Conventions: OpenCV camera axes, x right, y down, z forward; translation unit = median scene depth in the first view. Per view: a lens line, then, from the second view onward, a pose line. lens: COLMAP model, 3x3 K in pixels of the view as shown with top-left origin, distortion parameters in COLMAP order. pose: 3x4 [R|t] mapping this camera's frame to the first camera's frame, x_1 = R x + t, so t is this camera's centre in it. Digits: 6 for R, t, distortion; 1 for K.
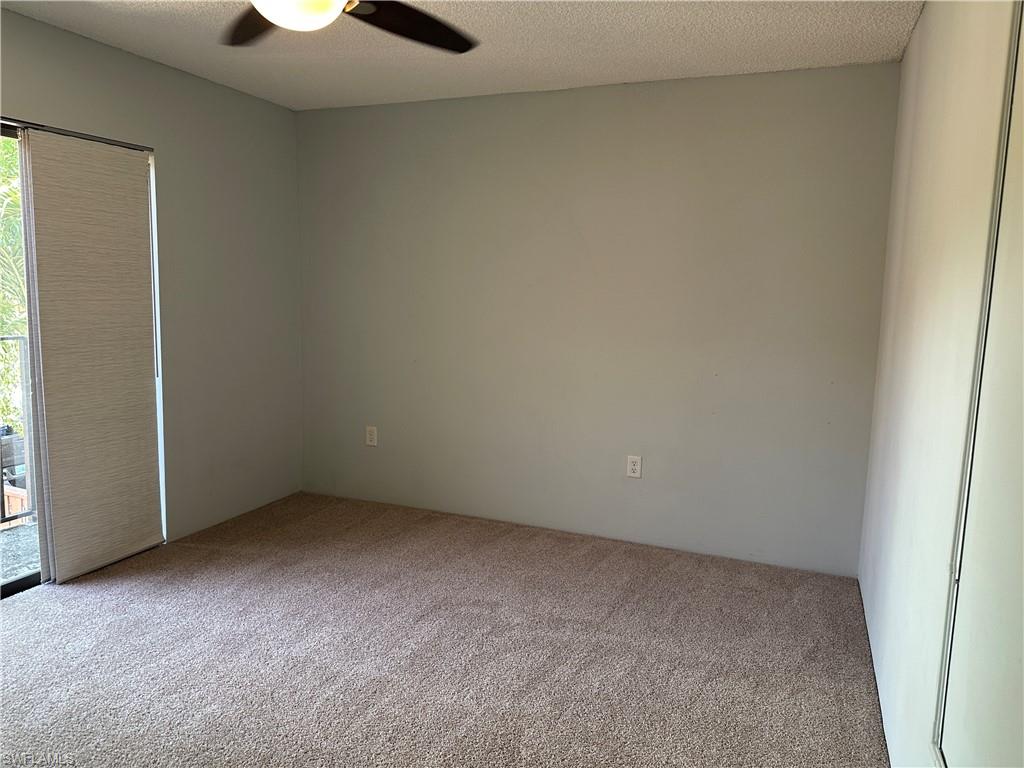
lens RADIAL K [[719.1, 0, 511.1], [0, 719.1, 378.0], [0, 0, 1]] dist [0.045120, -0.047124]
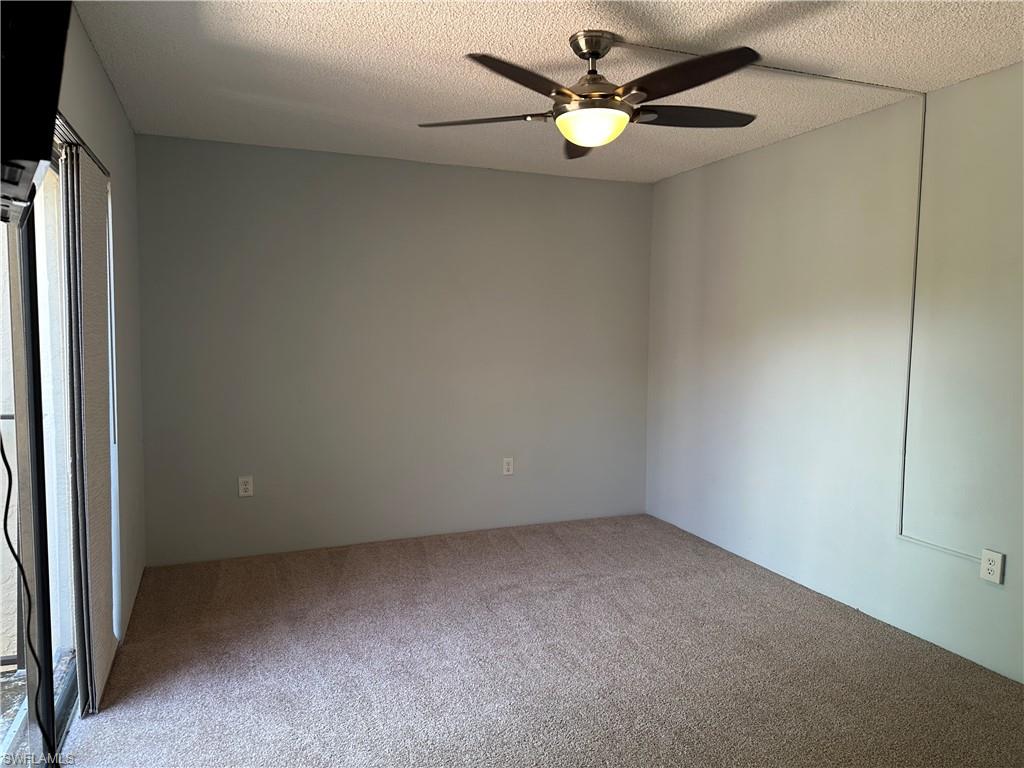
lens RADIAL K [[719.1, 0, 508.1], [0, 719.1, 385.4], [0, 0, 1]] dist [0.045120, -0.047124]
pose [[0.720596, -0.078266, 0.688924, -0.739204], [0.100112, 0.994941, 0.008316, -0.030853], [-0.686090, 0.062977, 0.724786, 0.086520]]
